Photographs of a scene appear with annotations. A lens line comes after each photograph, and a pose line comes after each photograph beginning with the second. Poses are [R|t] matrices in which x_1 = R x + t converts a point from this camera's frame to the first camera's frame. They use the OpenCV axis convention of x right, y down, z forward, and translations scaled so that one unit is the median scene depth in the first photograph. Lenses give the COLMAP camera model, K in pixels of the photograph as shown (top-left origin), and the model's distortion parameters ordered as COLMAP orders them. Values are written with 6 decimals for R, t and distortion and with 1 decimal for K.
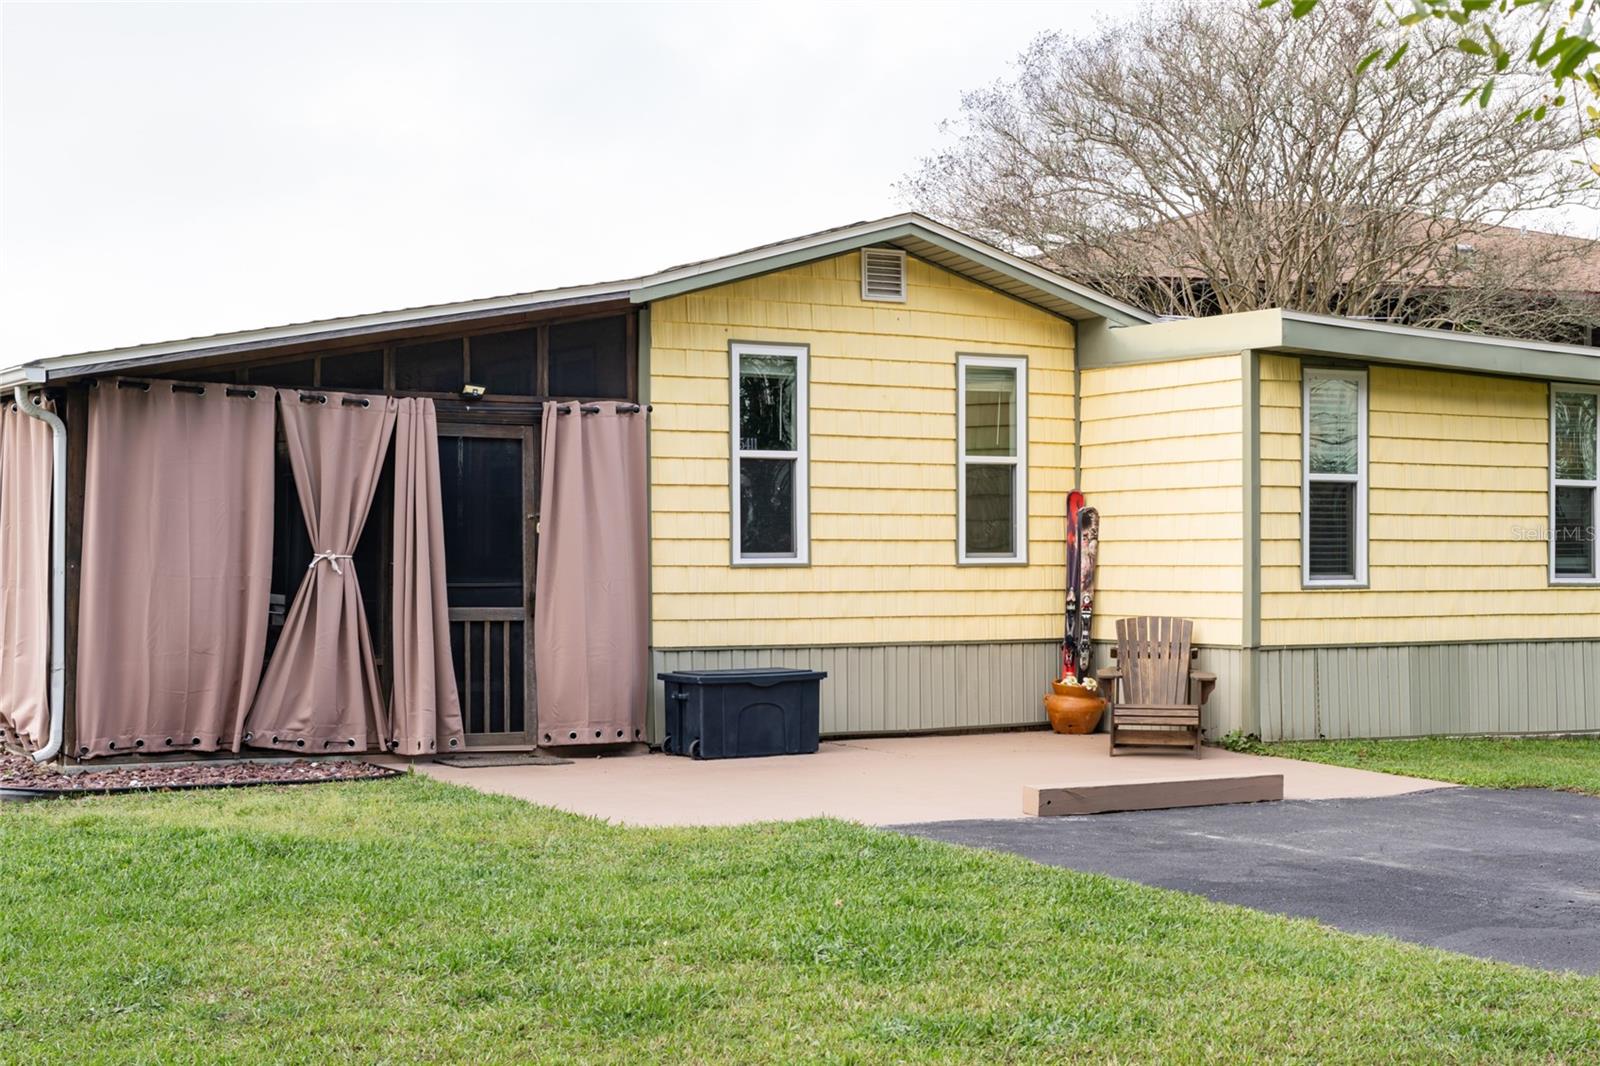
lens RADIAL K [[2336.7, 0, 796.5], [0, 2336.7, 532.3], [0, 0, 1]] dist [-0.013589, 0.000000]
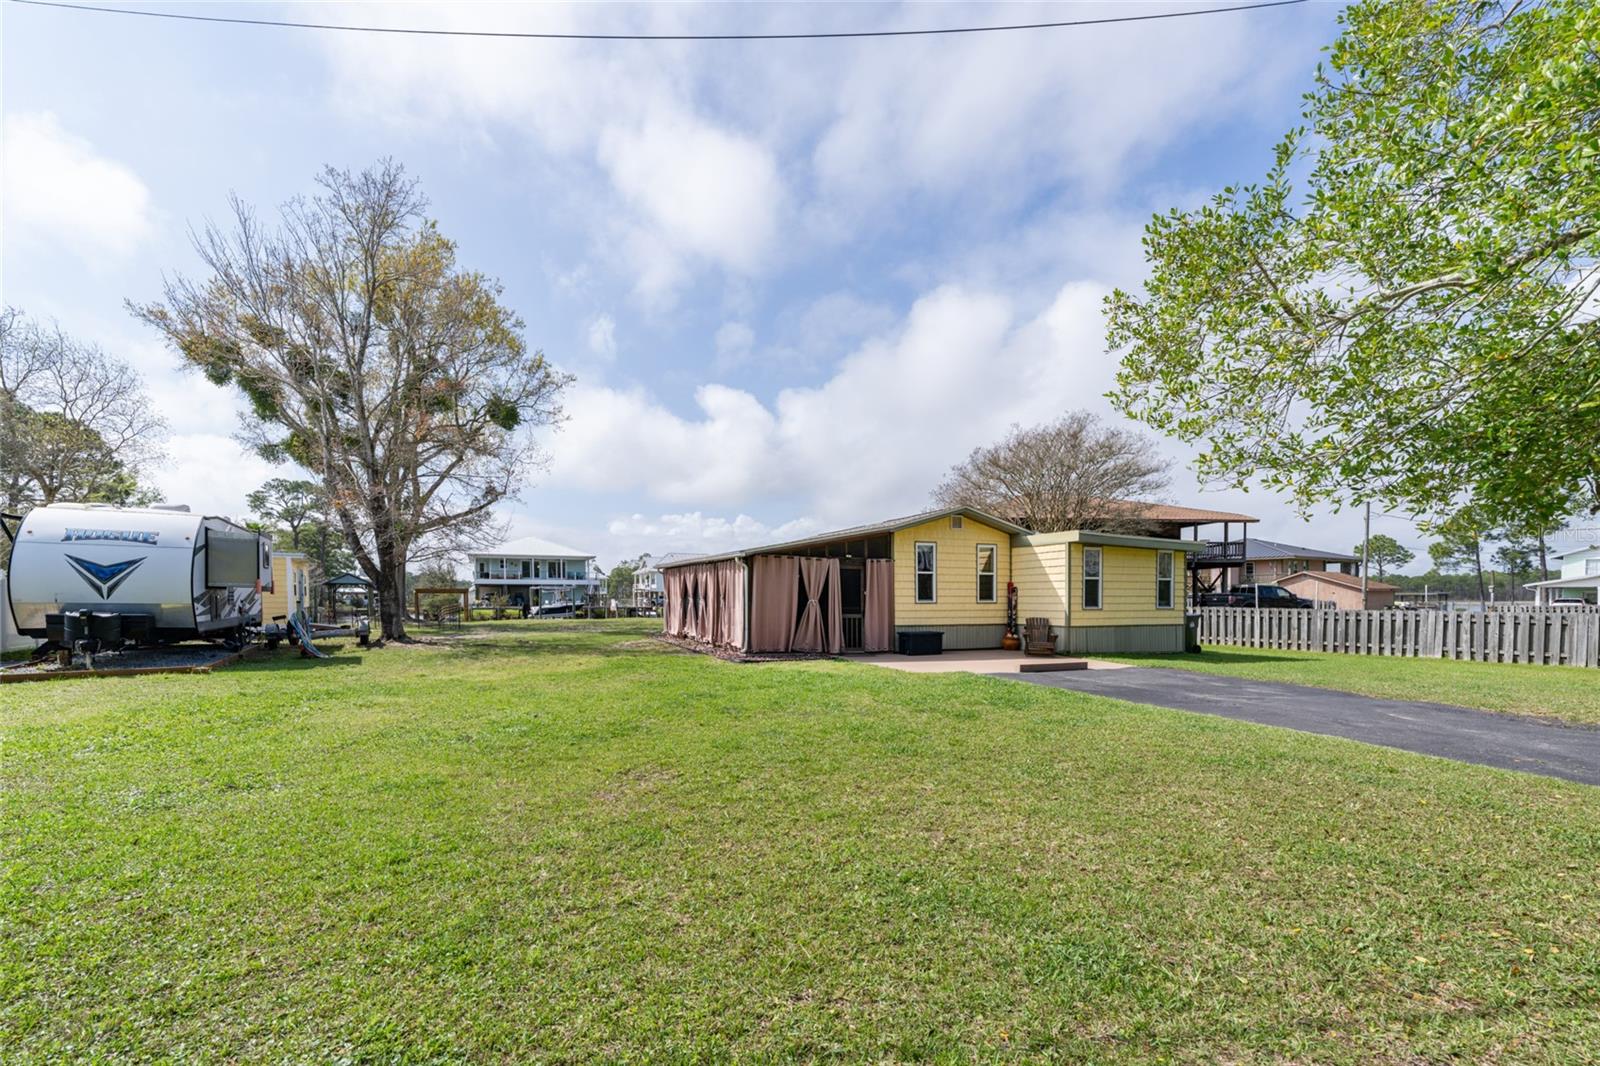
lens RADIAL K [[681.8, 0, 742.0], [0, 681.8, 604.2], [0, 0, 1]] dist [0.001239, -0.000427]
pose [[0.983754, 0.001996, -0.179510, -0.102940], [0.001257, 0.999837, 0.018008, -0.003680], [0.179517, -0.017941, 0.983591, -0.096332]]
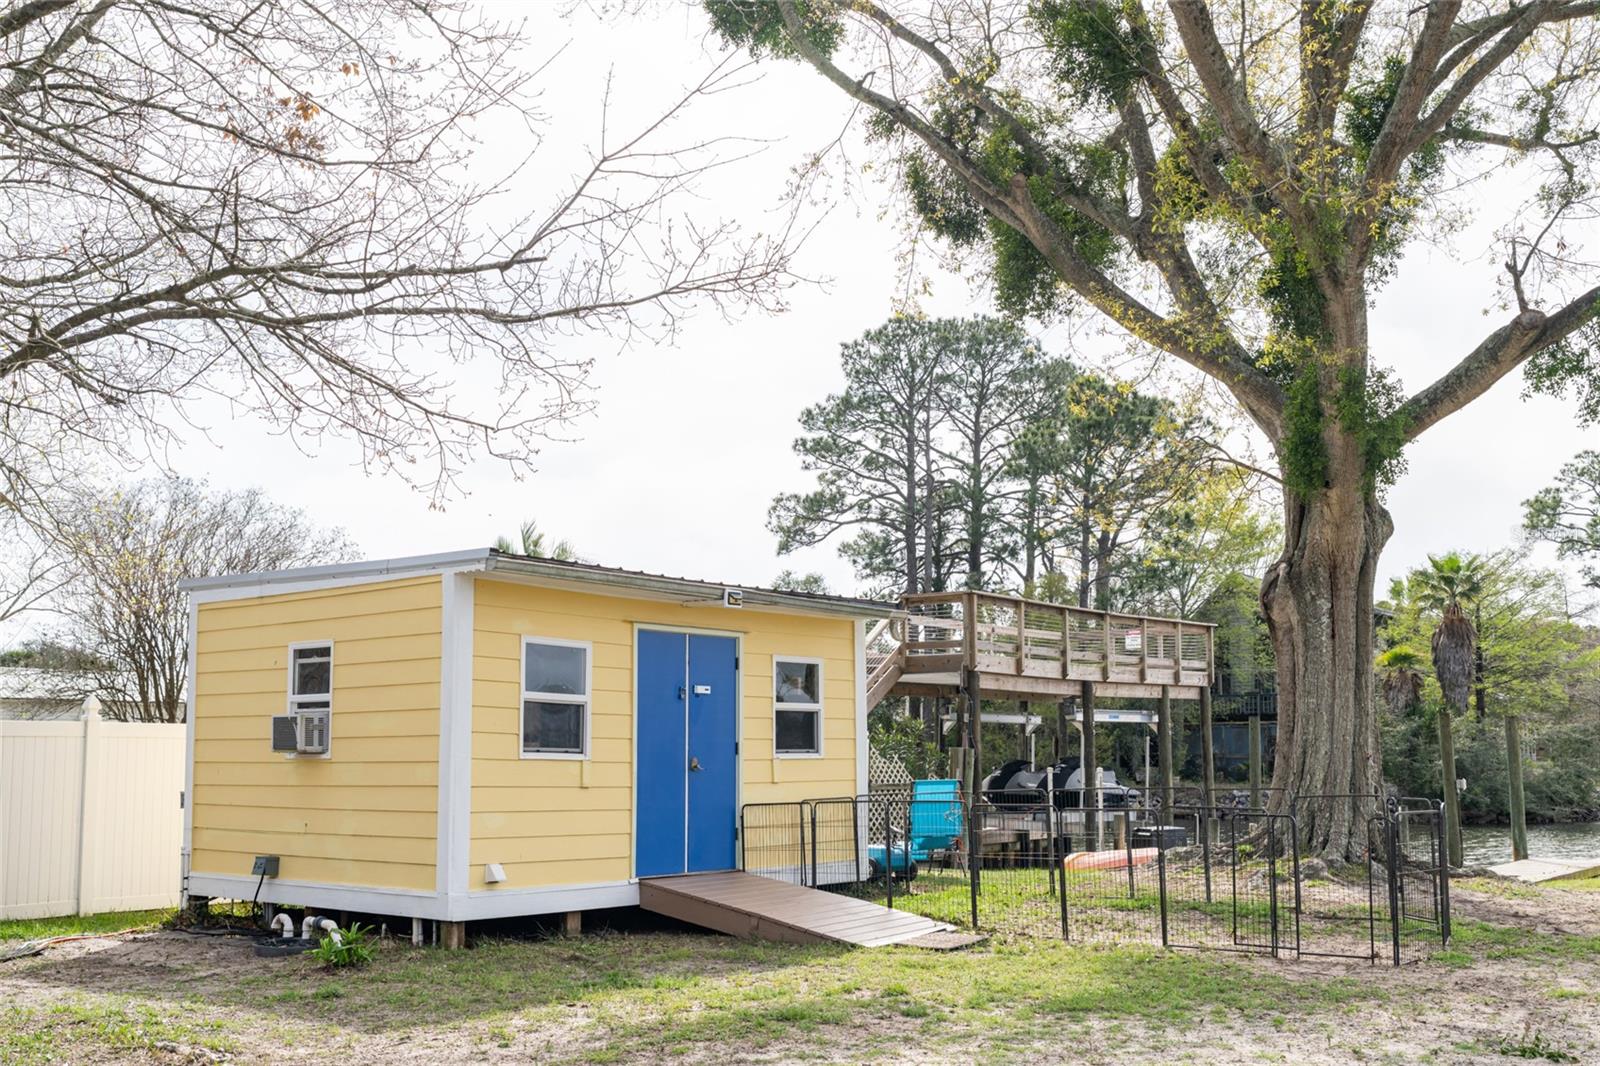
lens RADIAL K [[1587.5, 0, 823.0], [0, 1587.5, 638.7], [0, 0, 1]] dist [-0.002211, 0.000000]
pose [[0.247232, -0.074336, -0.966101, -0.614390], [0.015349, 0.997228, -0.072803, 0.005260], [0.968835, 0.003171, 0.247688, 1.209590]]
